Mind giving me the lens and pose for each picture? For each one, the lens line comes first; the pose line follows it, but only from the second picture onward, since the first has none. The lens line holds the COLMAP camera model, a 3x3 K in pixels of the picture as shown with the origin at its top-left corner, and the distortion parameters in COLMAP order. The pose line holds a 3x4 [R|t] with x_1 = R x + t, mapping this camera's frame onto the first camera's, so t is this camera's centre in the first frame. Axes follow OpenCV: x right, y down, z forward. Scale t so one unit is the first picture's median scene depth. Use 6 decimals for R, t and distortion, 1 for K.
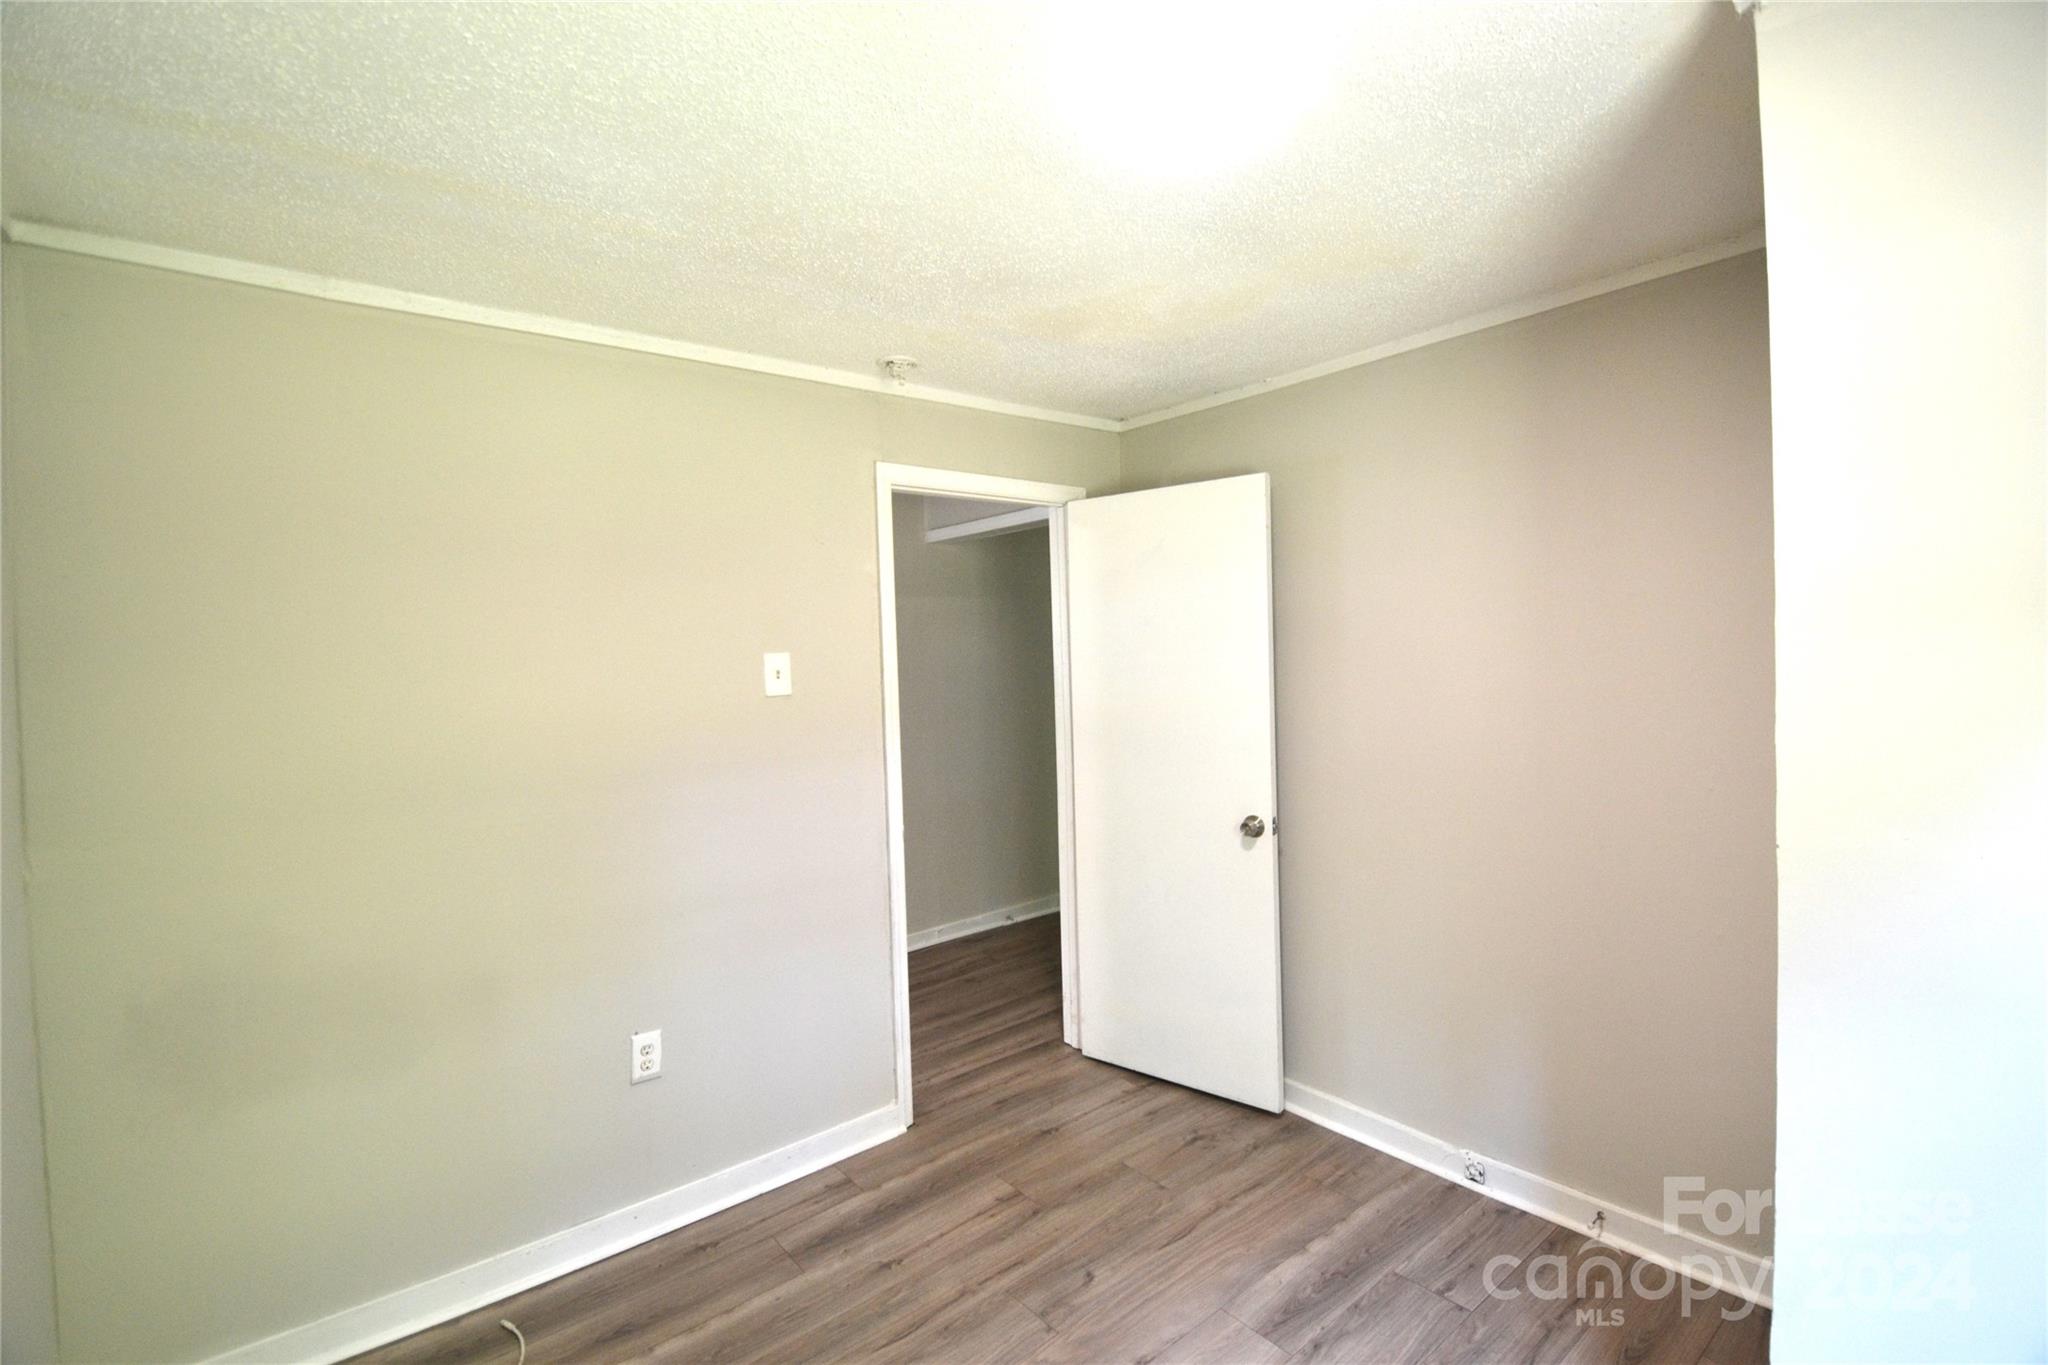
lens RADIAL K [[911.0, 0, 1024.0], [0, 911.0, 682.5], [0, 0, 1]] dist [0.012657, -0.020308]
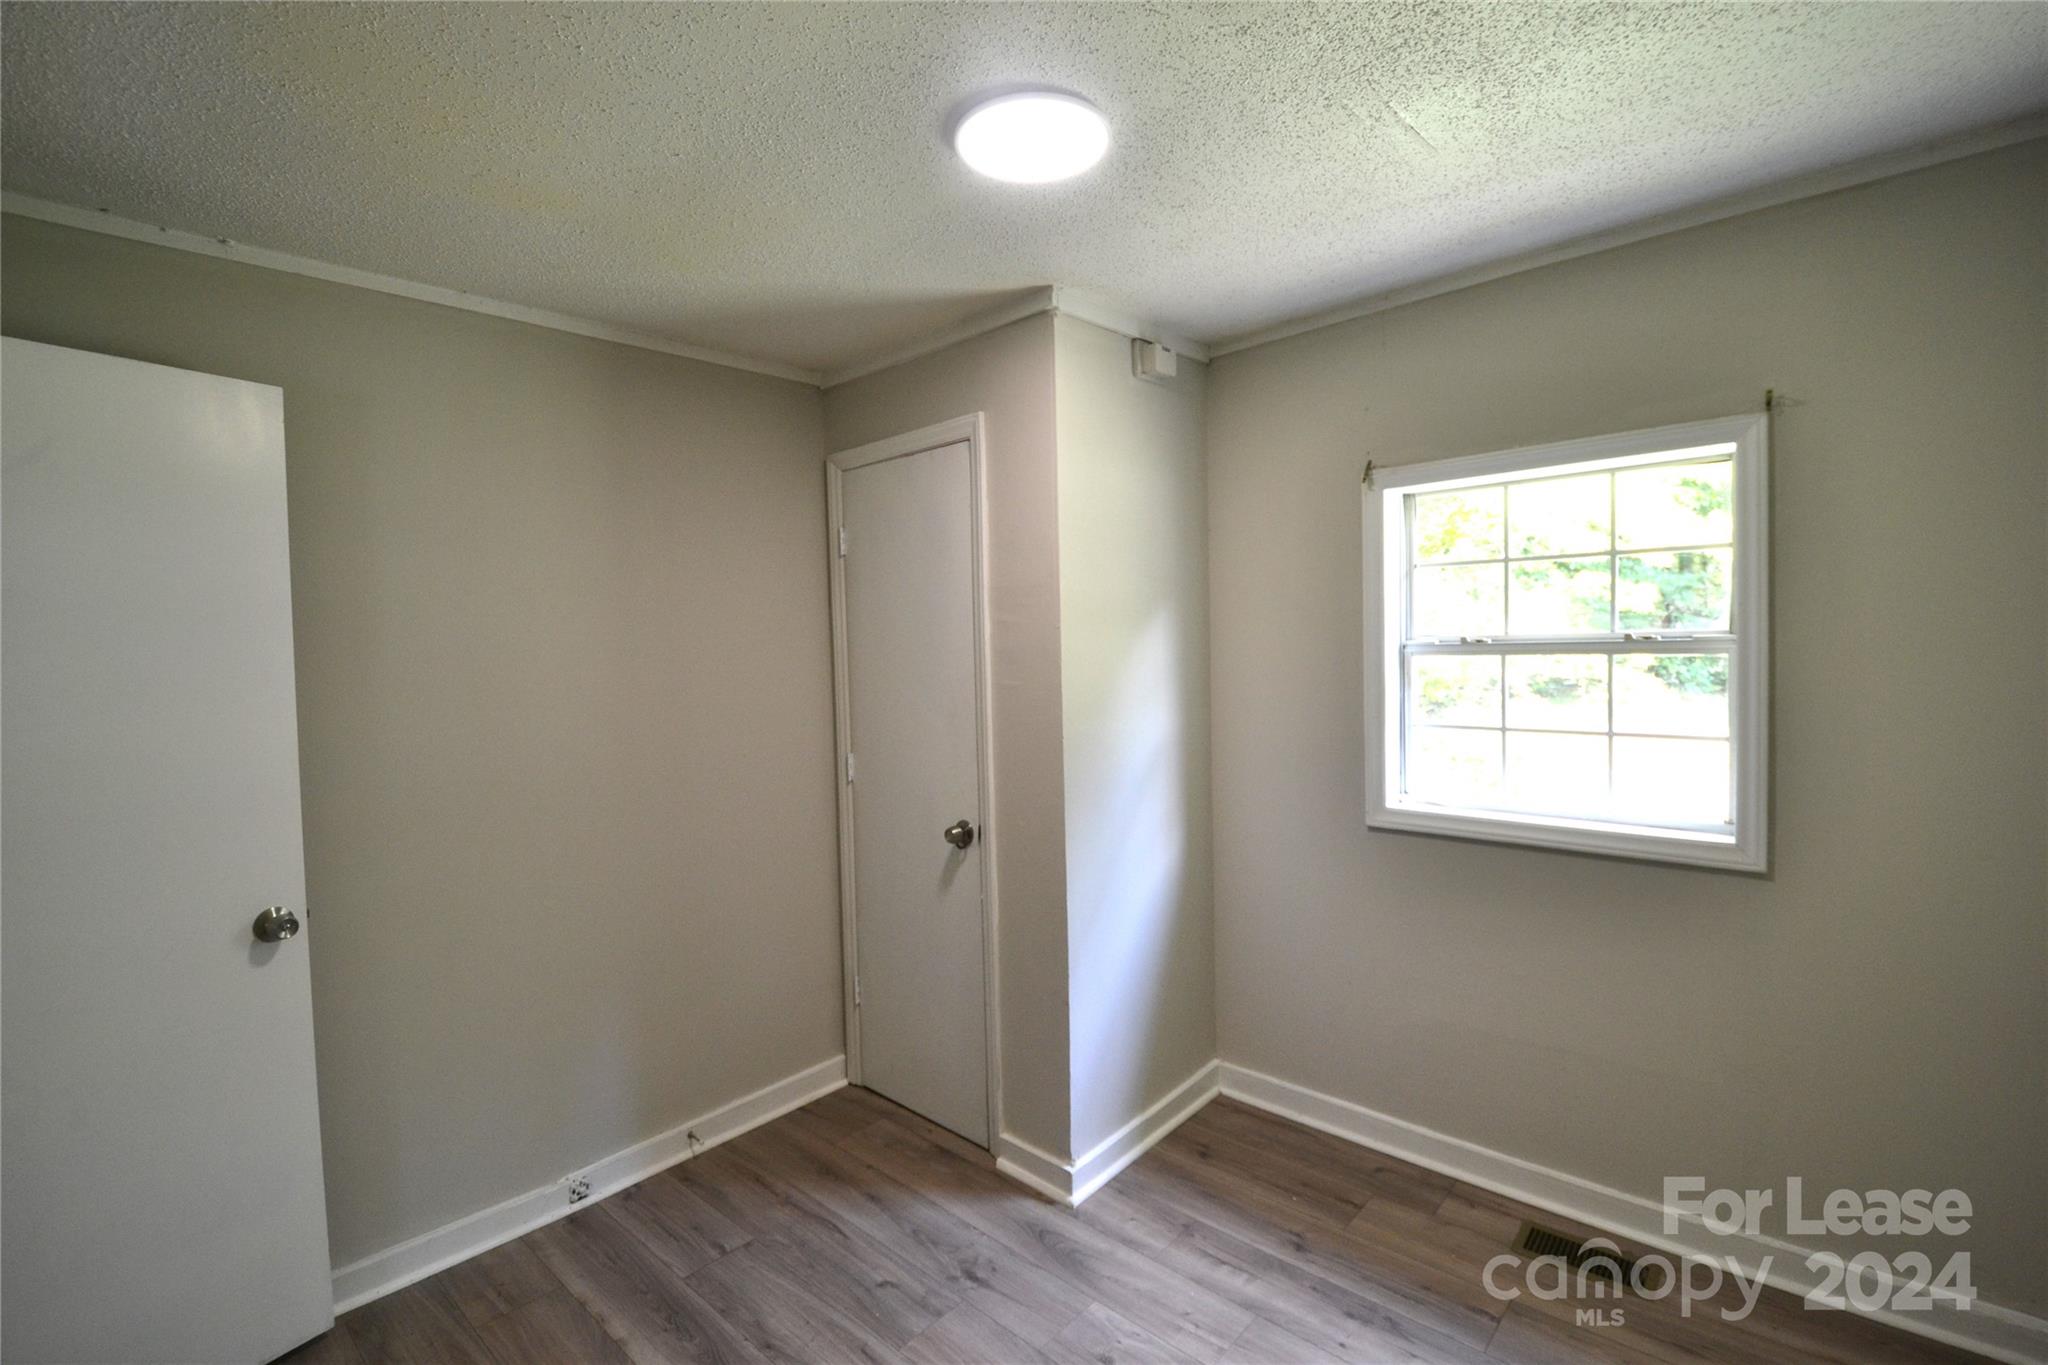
lens RADIAL K [[942.9, 0, 1024.0], [0, 942.9, 682.5], [0, 0, 1]] dist [0.001974, -0.024022]
pose [[-0.162730, -0.009365, 0.986626, -0.582380], [0.053775, 0.998385, 0.018346, 0.003010], [-0.985204, 0.056042, -0.161964, 0.685764]]
